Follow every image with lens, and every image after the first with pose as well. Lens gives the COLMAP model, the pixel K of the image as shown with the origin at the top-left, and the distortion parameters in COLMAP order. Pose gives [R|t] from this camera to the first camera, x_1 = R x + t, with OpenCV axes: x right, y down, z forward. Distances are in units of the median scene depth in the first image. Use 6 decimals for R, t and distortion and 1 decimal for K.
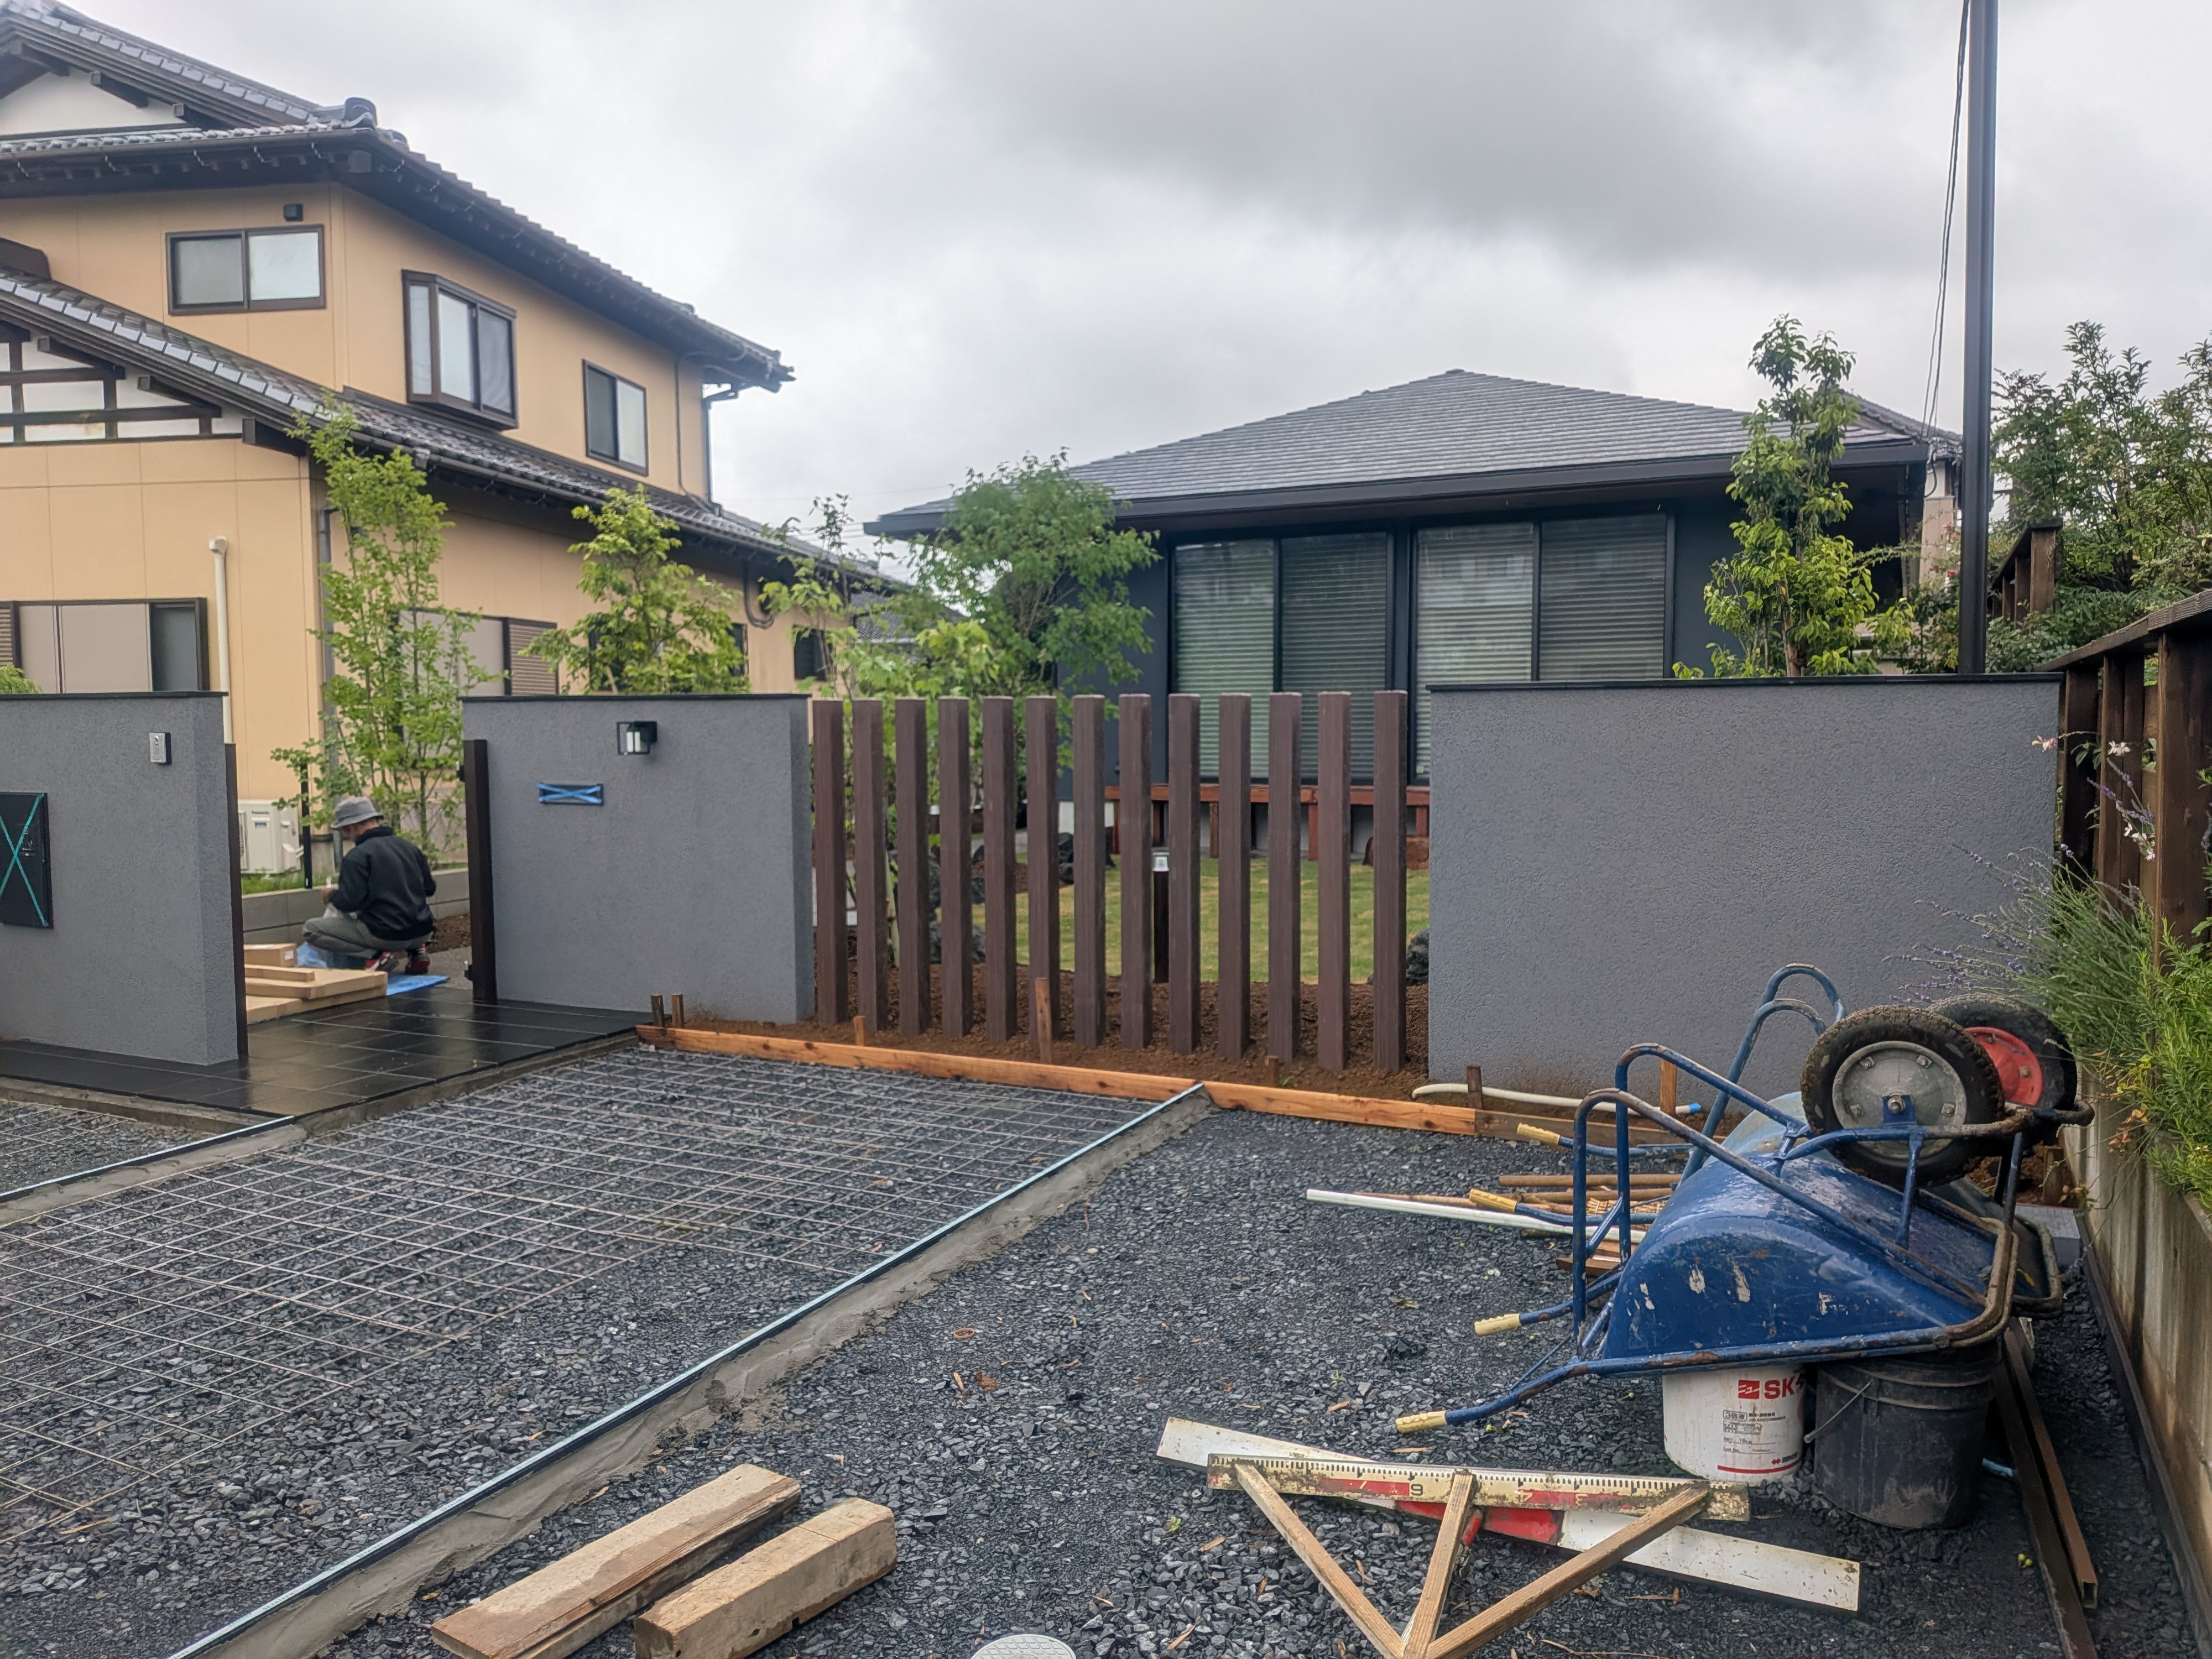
lens RADIAL K [[1574.2, 0, 1130.1], [0, 1574.2, 838.9], [0, 0, 1]] dist [0.056804, -0.060071]
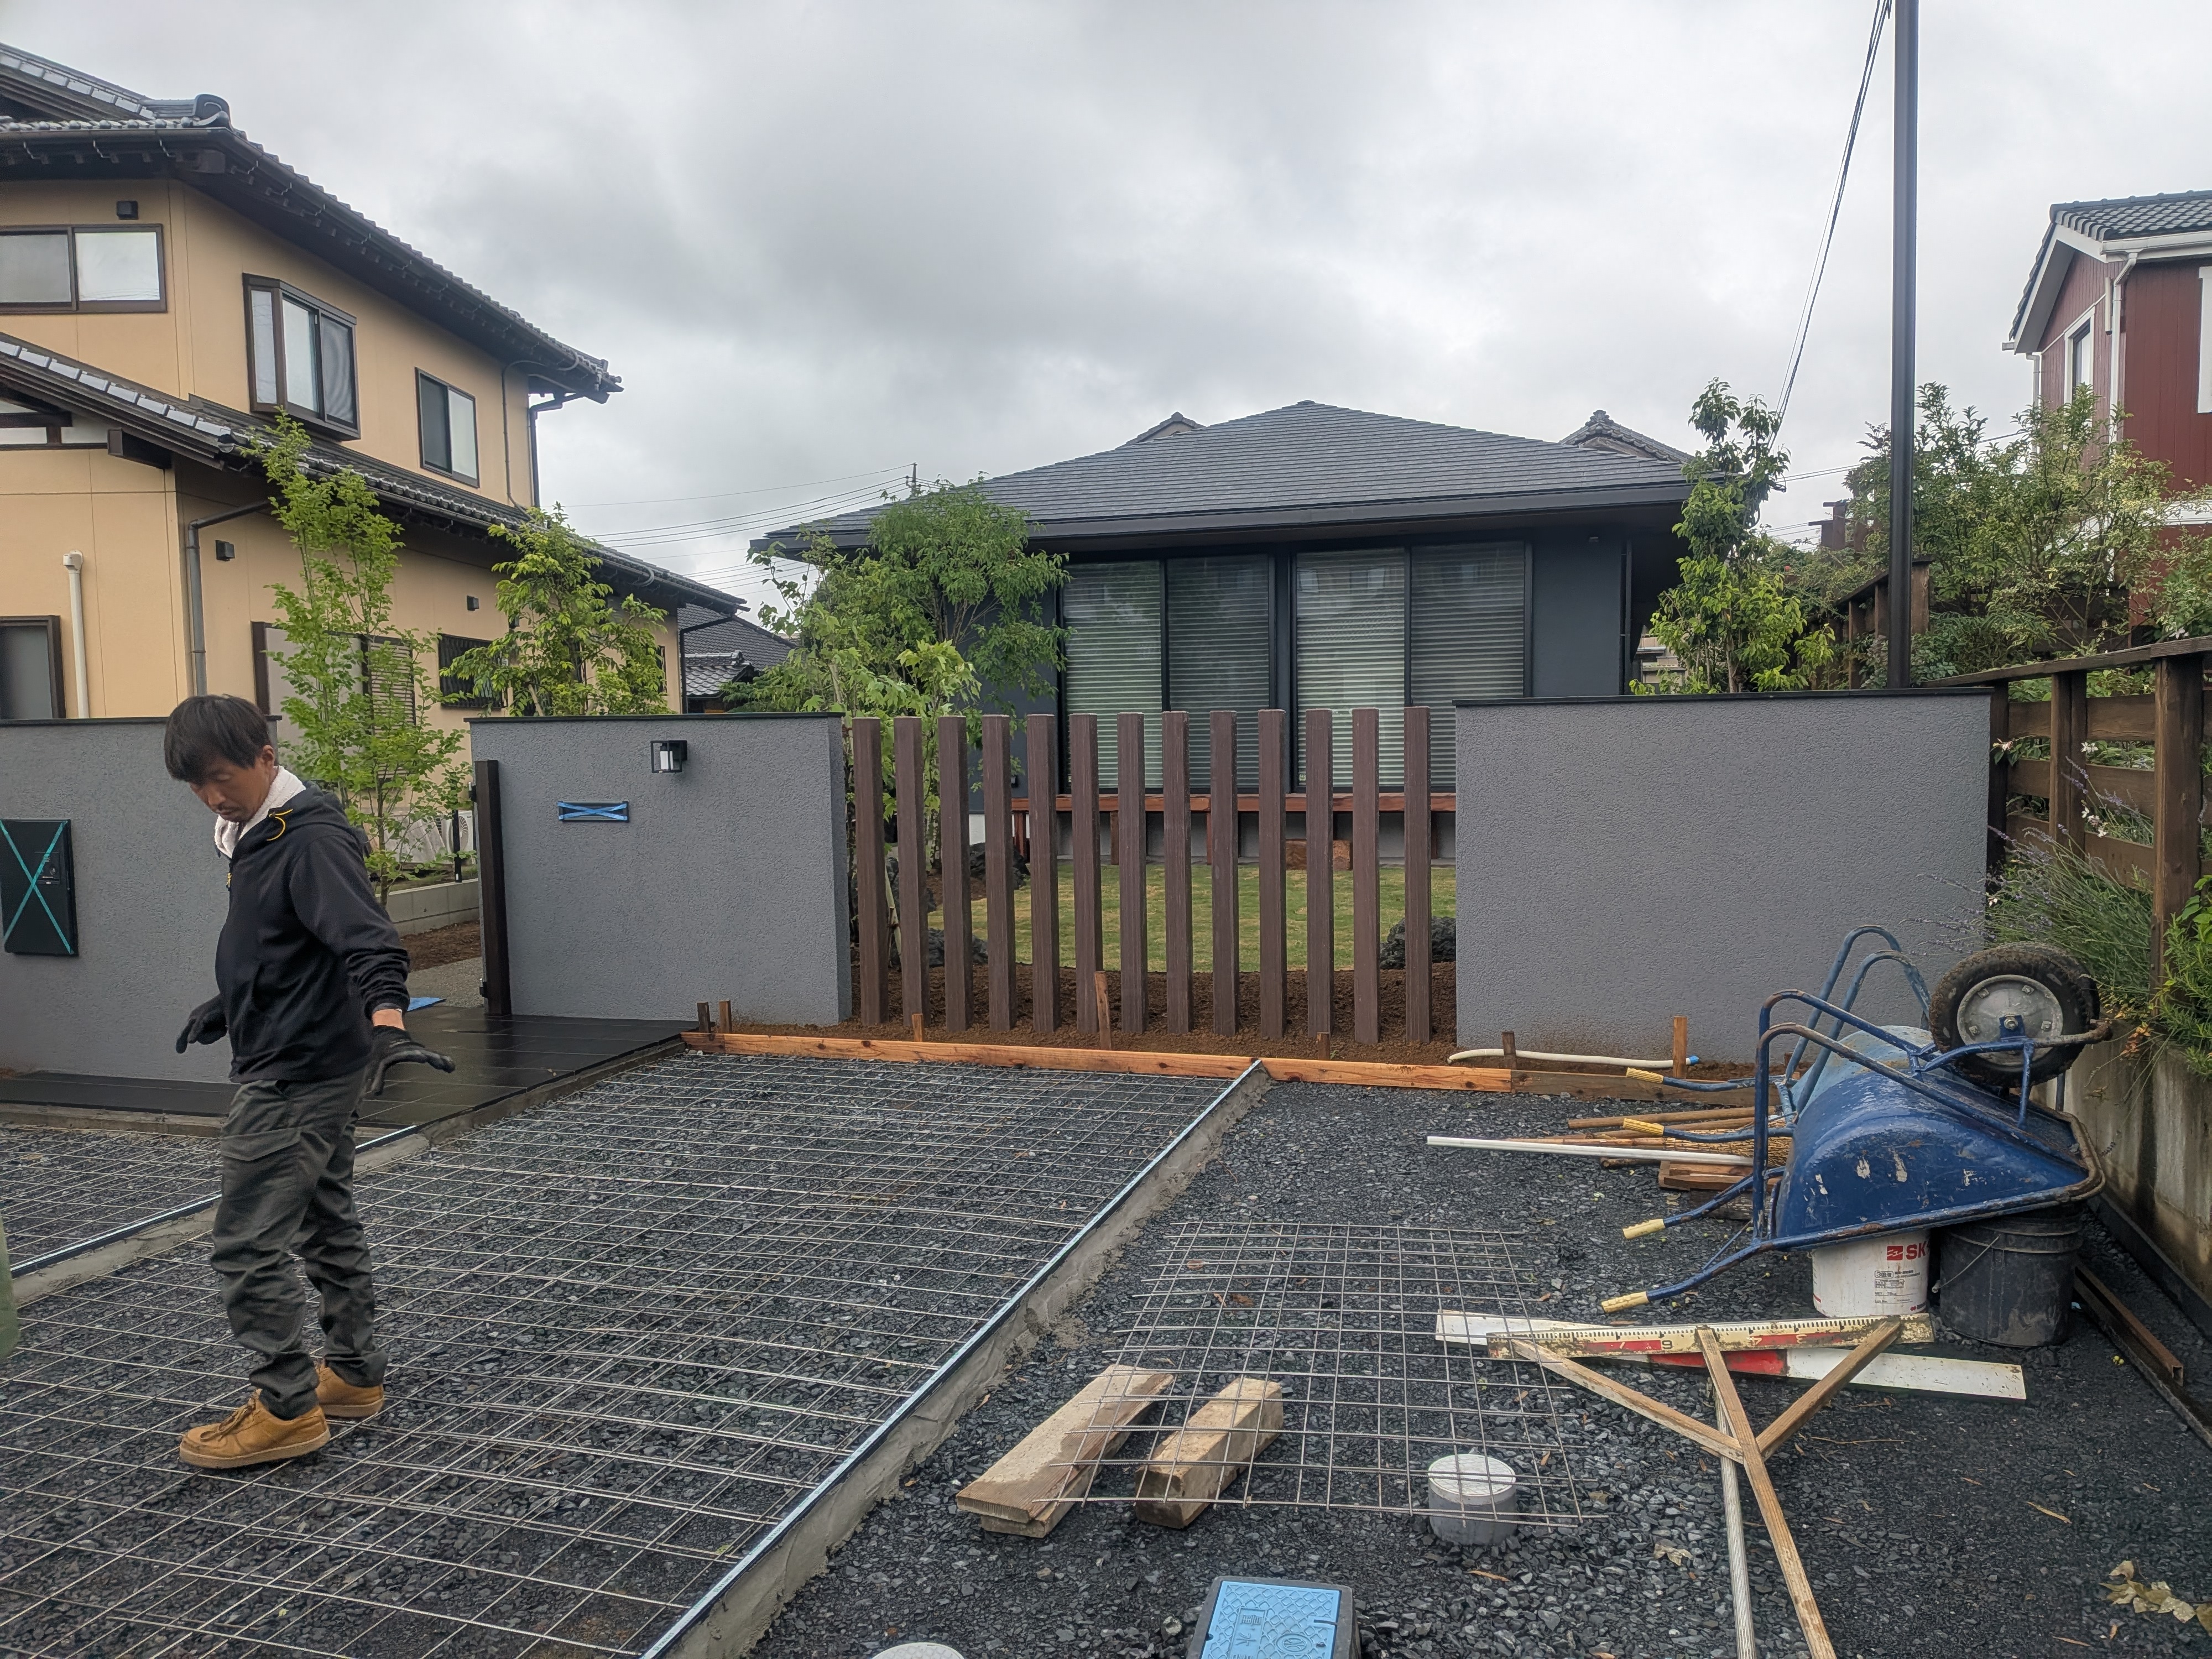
lens RADIAL K [[1574.2, 0, 1137.4], [0, 1574.2, 858.1], [0, 0, 1]] dist [0.056804, -0.060071]
pose [[0.988338, -0.022377, 0.150620, -0.134151], [0.021755, 0.999747, 0.005771, 0.002810], [-0.150711, -0.002427, 0.988575, -0.057858]]
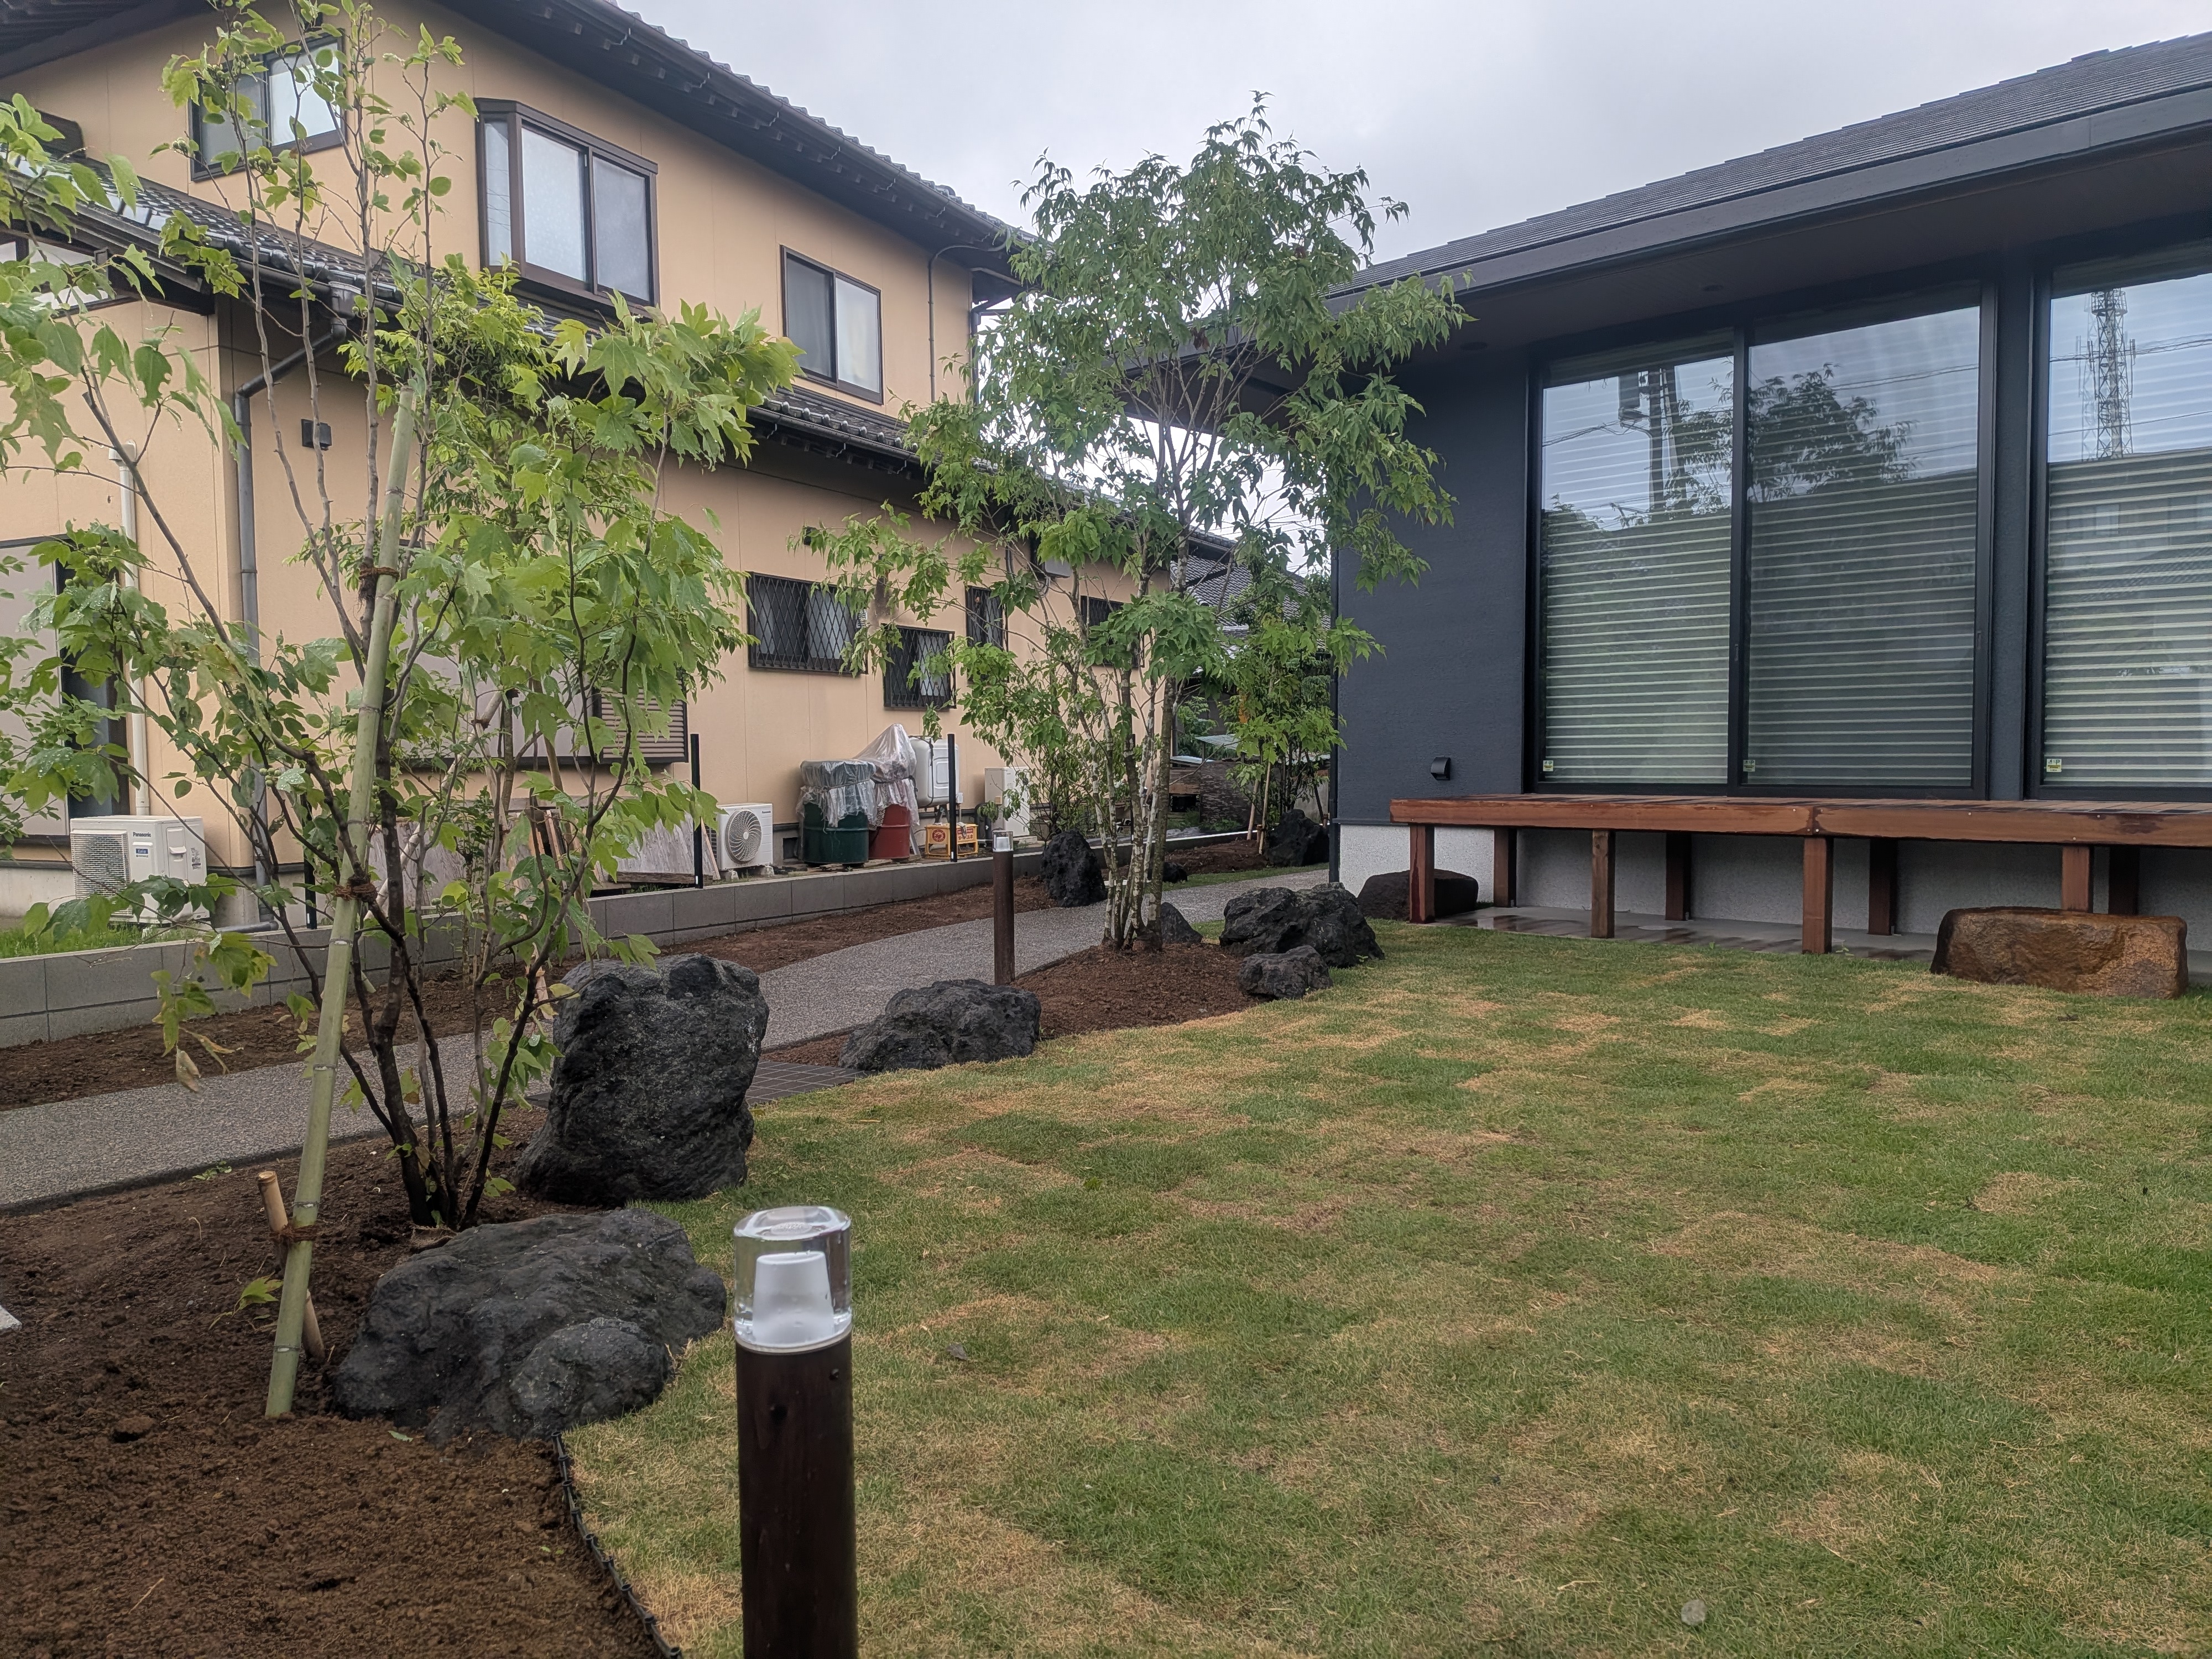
lens RADIAL K [[1574.2, 0, 1103.0], [0, 1574.2, 834.0], [0, 0, 1]] dist [0.056804, -0.060071]
pose [[0.956669, 0.010076, -0.291004, 0.072659], [-0.013312, 0.999870, -0.009141, -0.022096], [0.290874, 0.012619, 0.956678, 0.666274]]
